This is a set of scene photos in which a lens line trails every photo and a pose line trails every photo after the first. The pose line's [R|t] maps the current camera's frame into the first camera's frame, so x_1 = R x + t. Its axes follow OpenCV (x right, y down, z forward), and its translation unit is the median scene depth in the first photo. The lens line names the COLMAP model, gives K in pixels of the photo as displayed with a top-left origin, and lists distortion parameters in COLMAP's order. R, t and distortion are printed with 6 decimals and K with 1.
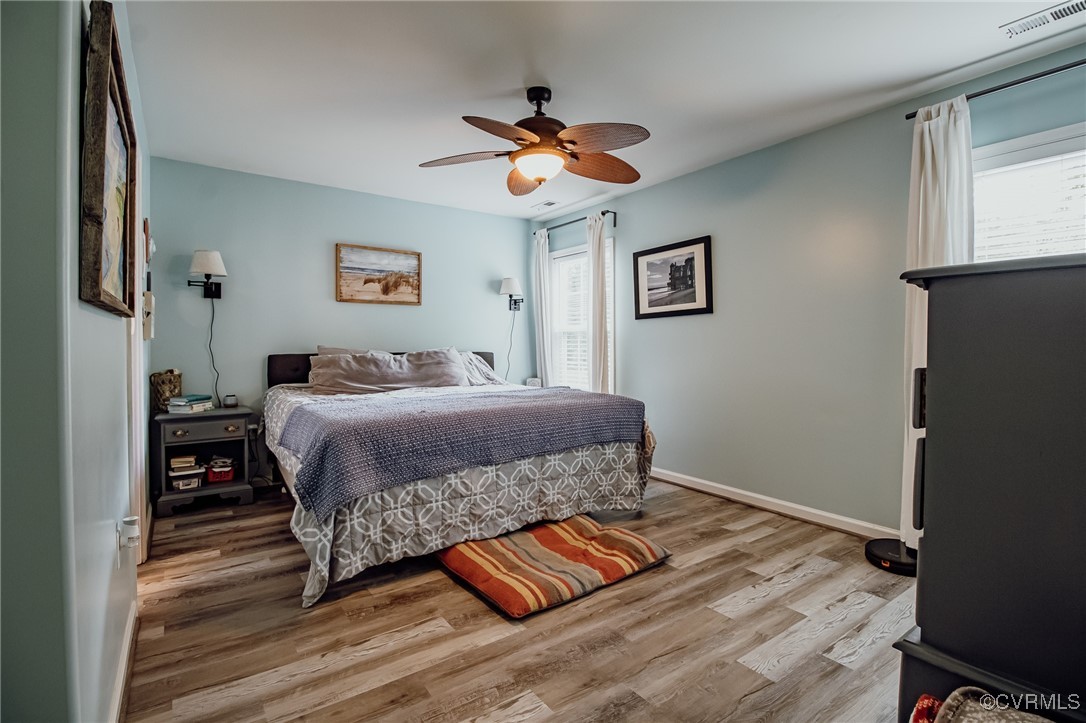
lens RADIAL K [[514.9, 0, 546.9], [0, 514.9, 352.8], [0, 0, 1]] dist [-0.005598, -0.000997]
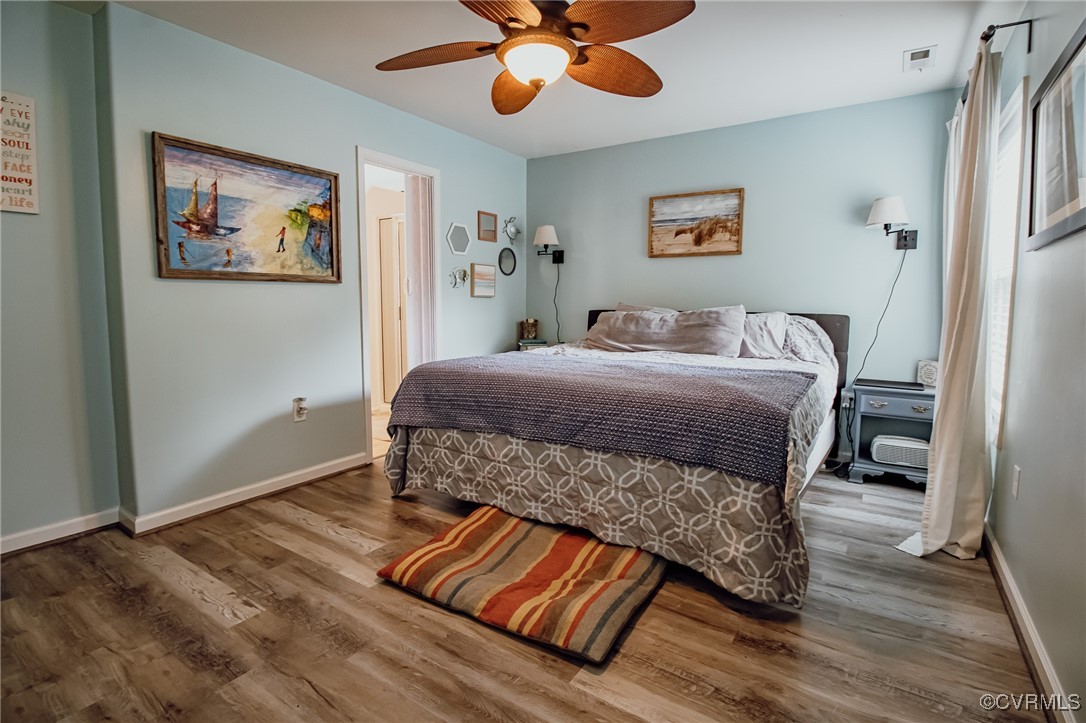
lens RADIAL K [[514.9, 0, 546.7], [0, 514.9, 356.0], [0, 0, 1]] dist [-0.005598, -0.000997]
pose [[0.356970, 0.104752, -0.928224, 0.619328], [-0.023689, 0.994388, 0.103109, -0.013162], [0.933815, -0.014818, 0.357448, 0.625522]]
